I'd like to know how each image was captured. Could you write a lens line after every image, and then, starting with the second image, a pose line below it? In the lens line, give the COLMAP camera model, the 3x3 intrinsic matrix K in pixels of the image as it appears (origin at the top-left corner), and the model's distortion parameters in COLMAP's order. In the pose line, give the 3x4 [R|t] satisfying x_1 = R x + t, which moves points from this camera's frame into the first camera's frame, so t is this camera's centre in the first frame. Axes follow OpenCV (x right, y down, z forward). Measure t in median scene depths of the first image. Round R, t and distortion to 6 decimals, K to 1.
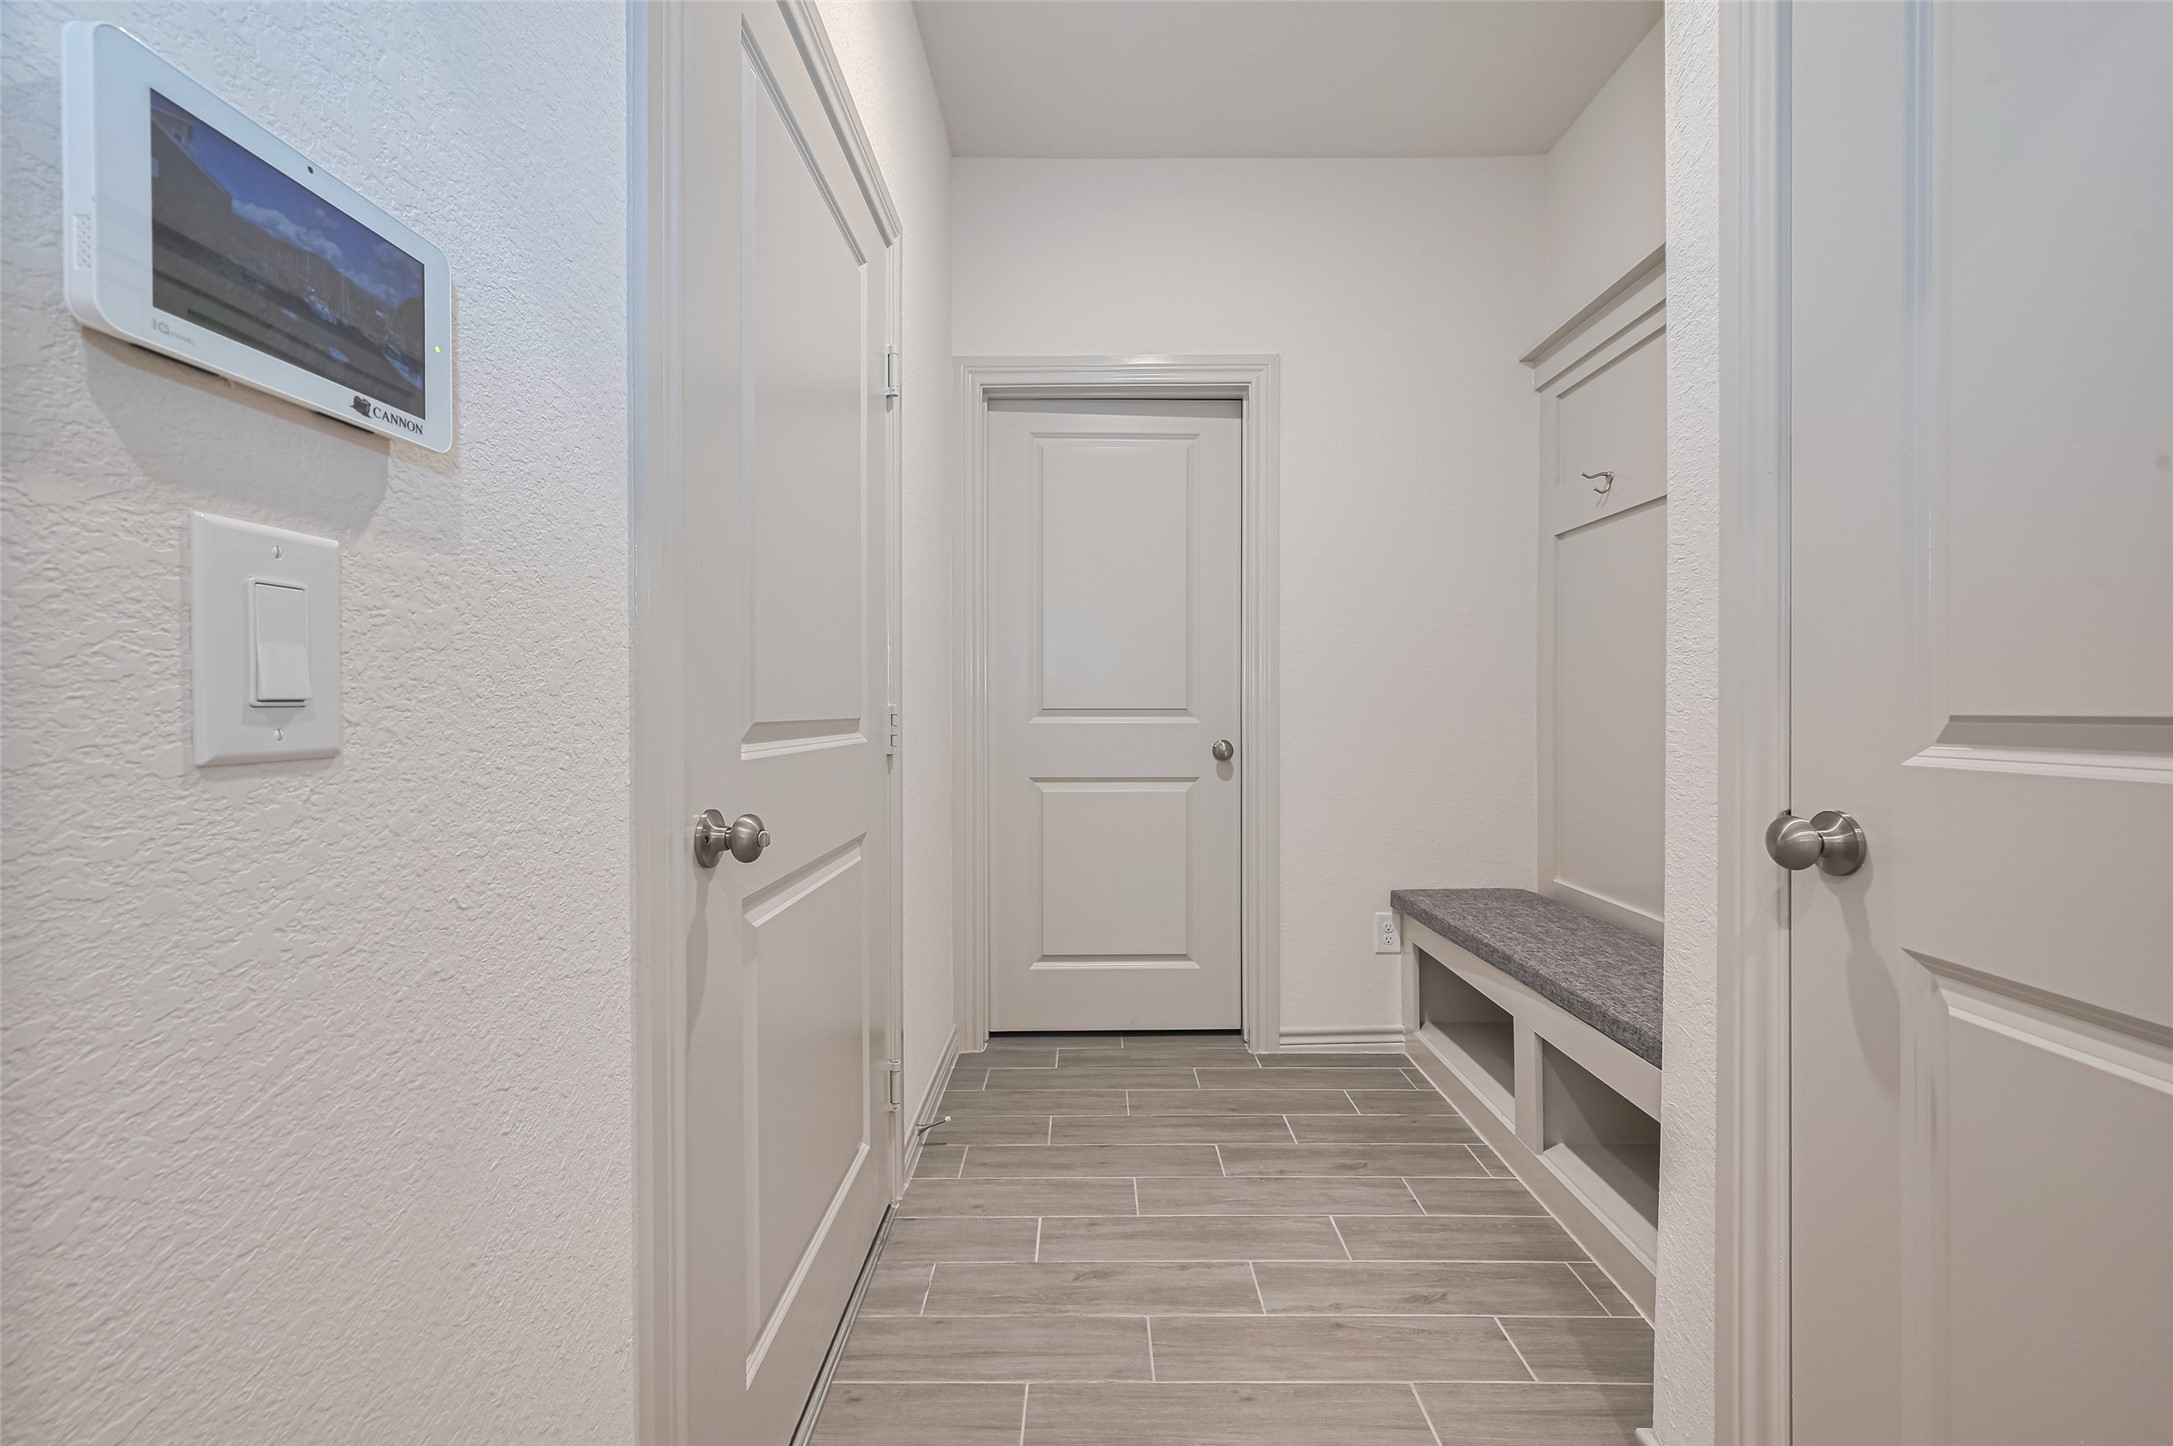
lens RADIAL K [[892.6, 0, 1089.0], [0, 892.6, 706.1], [0, 0, 1]] dist [-0.001658, -0.000343]
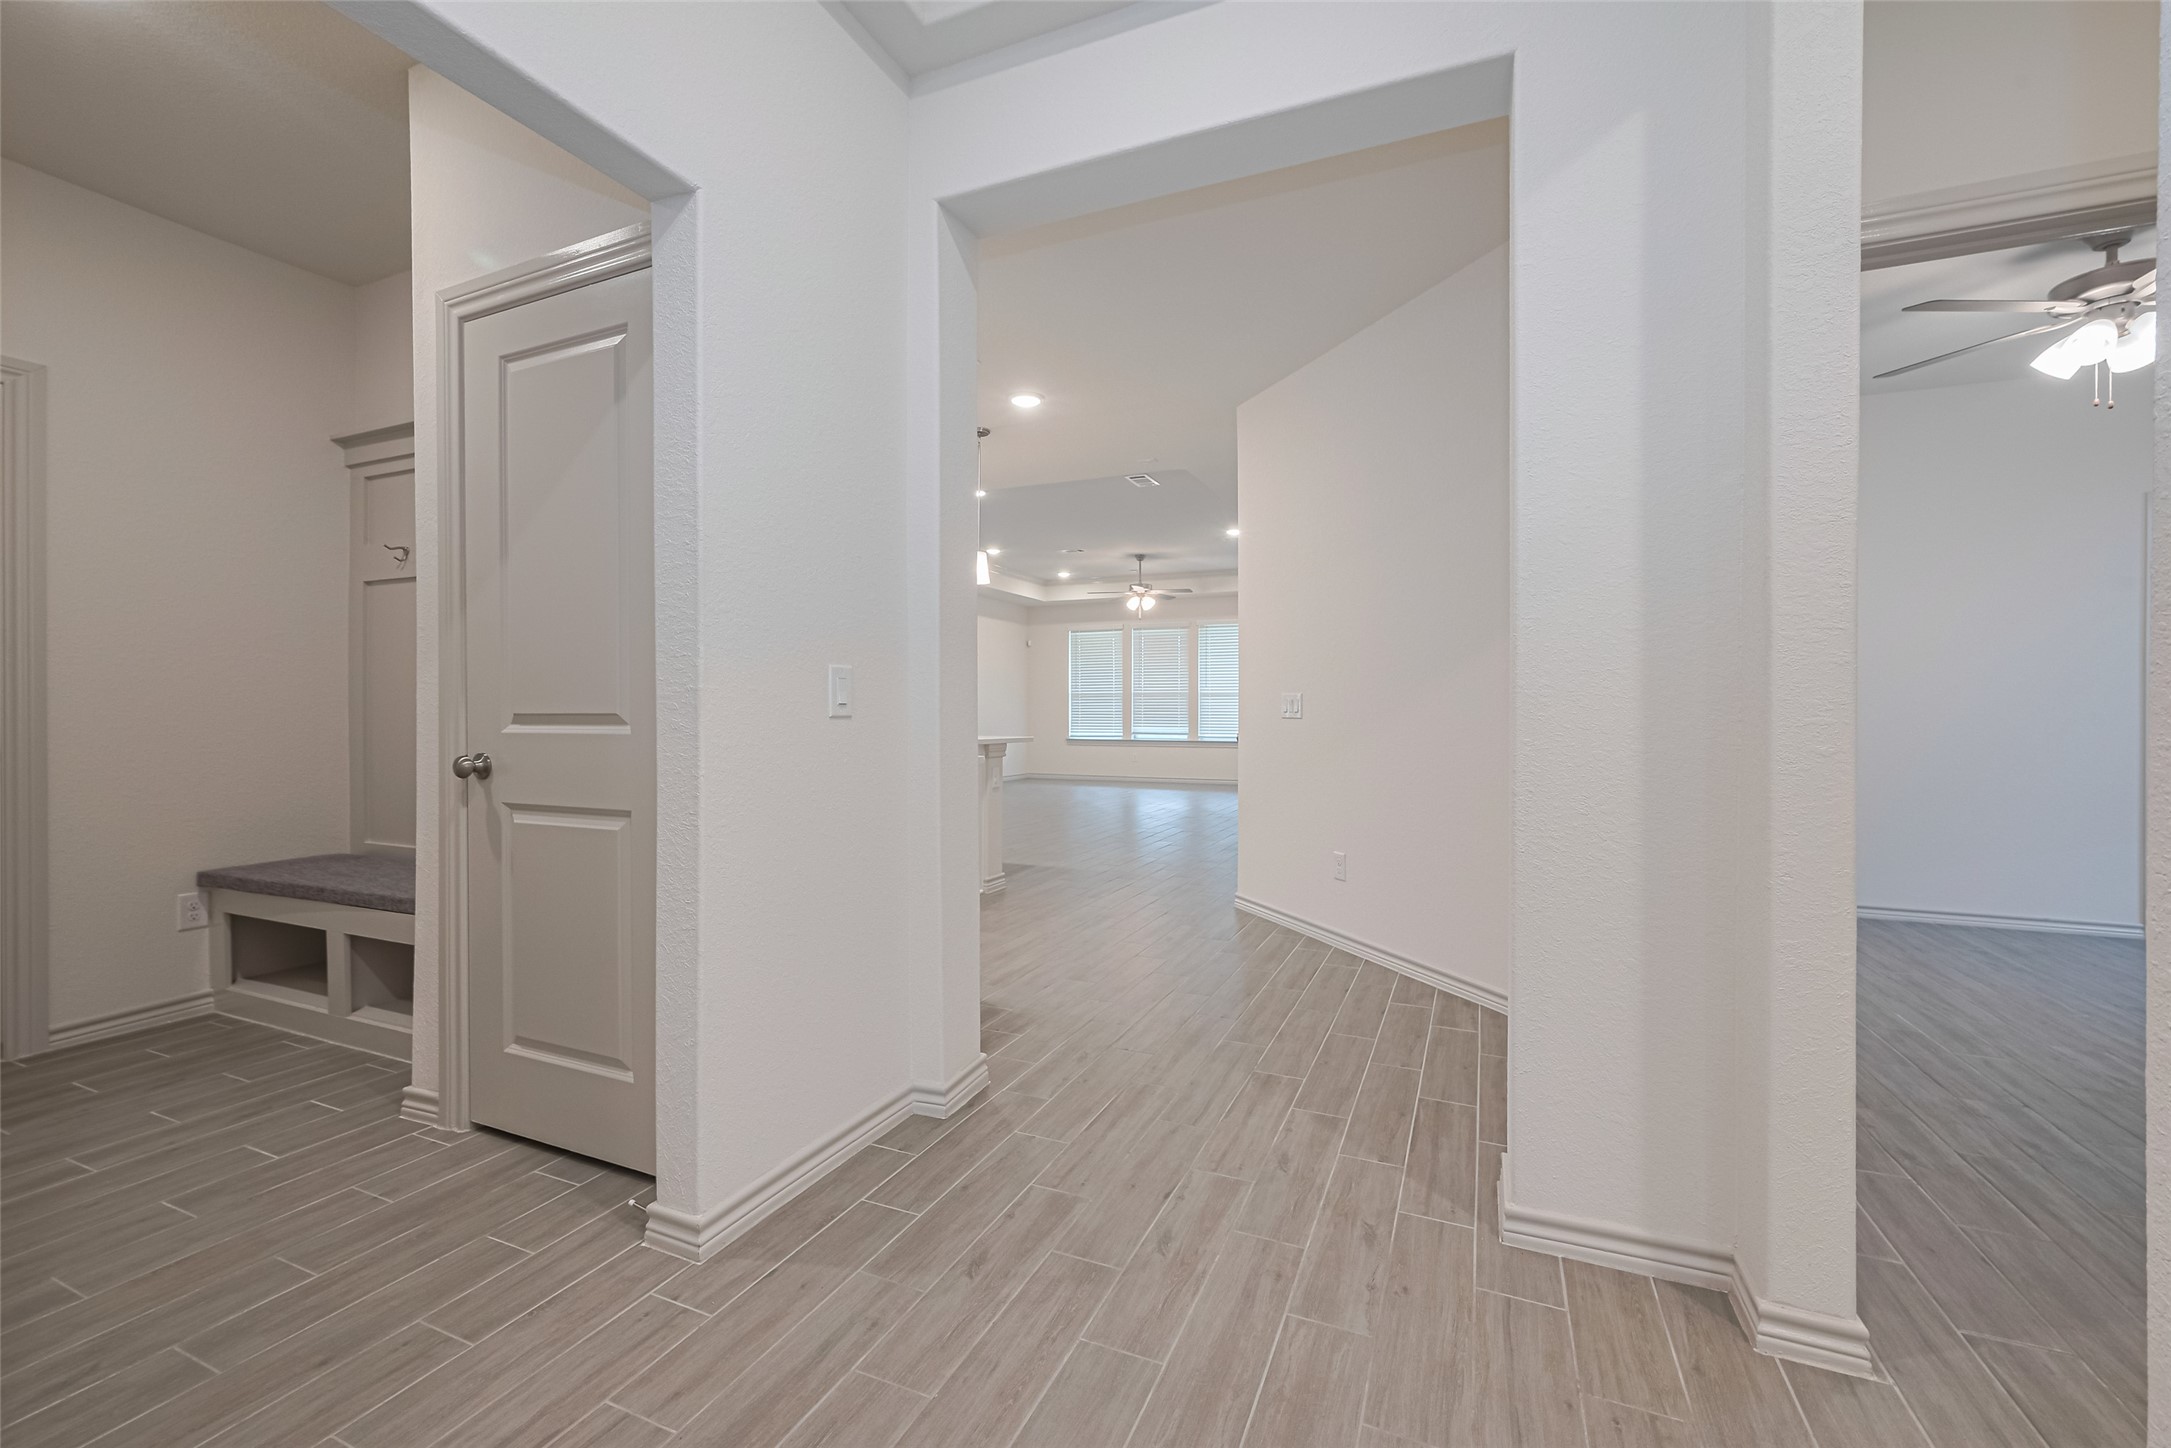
lens RADIAL K [[873.3, 0, 1103.9], [0, 873.3, 719.4], [0, 0, 1]] dist [0.002107, 0.000461]
pose [[0.394904, -0.007579, 0.918691, -0.299154], [-0.000529, 0.999964, 0.008477, 0.001888], [-0.918722, -0.003833, 0.394886, -0.656380]]
